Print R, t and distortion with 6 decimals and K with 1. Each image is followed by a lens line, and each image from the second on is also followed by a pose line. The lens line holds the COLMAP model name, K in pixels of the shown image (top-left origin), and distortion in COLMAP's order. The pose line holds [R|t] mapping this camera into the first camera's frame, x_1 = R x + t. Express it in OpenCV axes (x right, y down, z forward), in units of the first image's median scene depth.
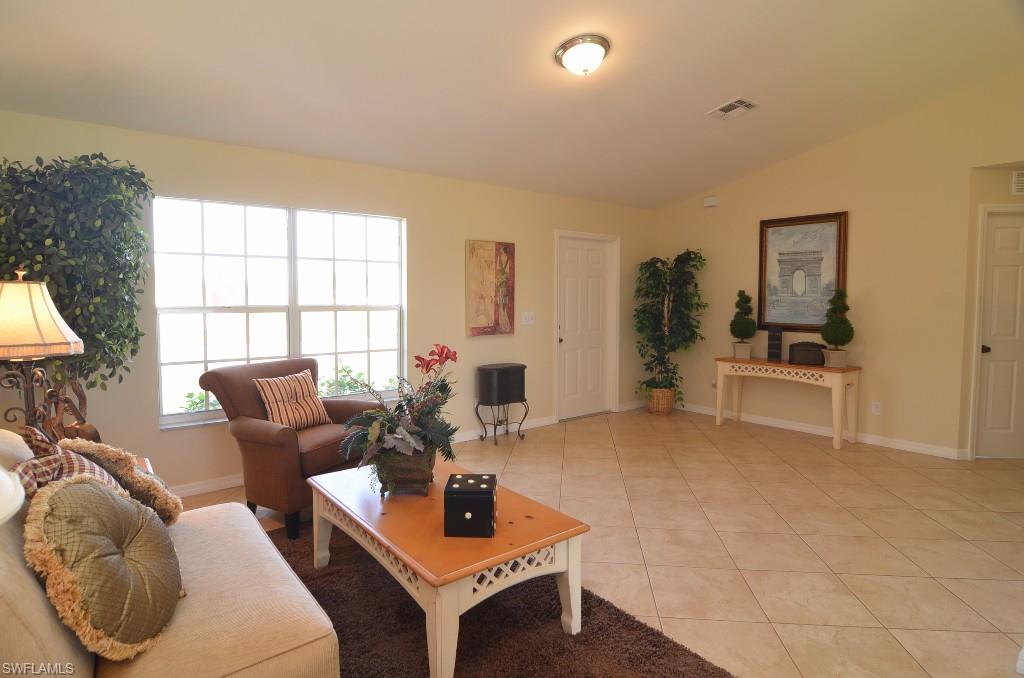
lens RADIAL K [[536.9, 0, 484.6], [0, 536.9, 324.3], [0, 0, 1]] dist [-0.001297, -0.000136]
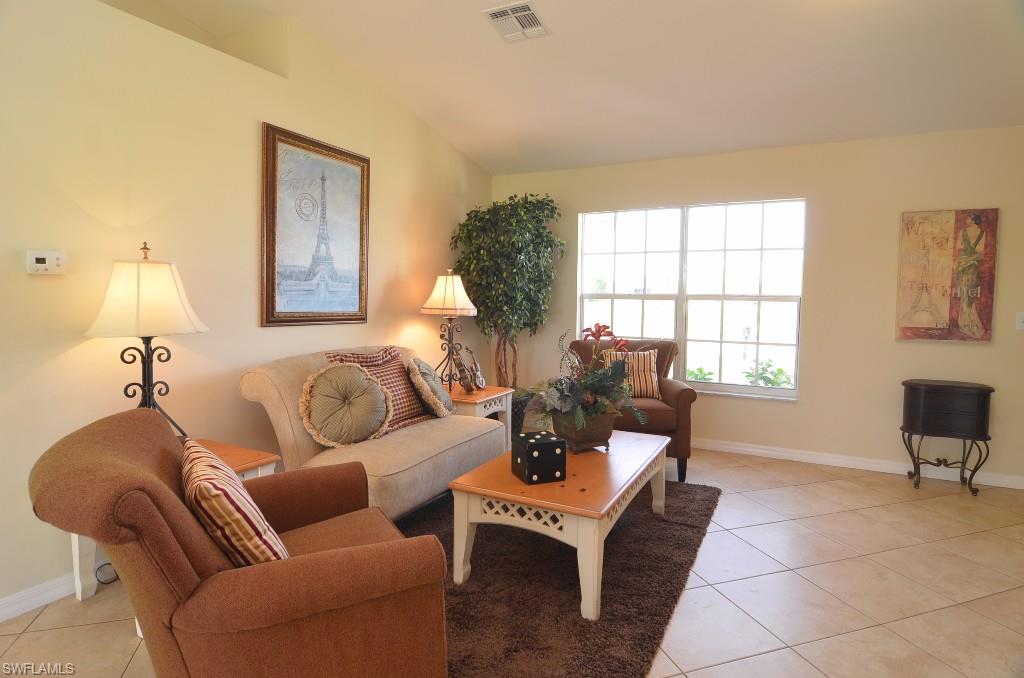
lens RADIAL K [[531.5, 0, 530.9], [0, 531.5, 323.0], [0, 0, 1]] dist [-0.034074, 0.000362]
pose [[0.437994, 0.053106, -0.897408, 0.442271], [-0.055785, 0.997935, 0.031828, 0.006433], [0.897245, 0.036122, 0.440052, 0.215598]]
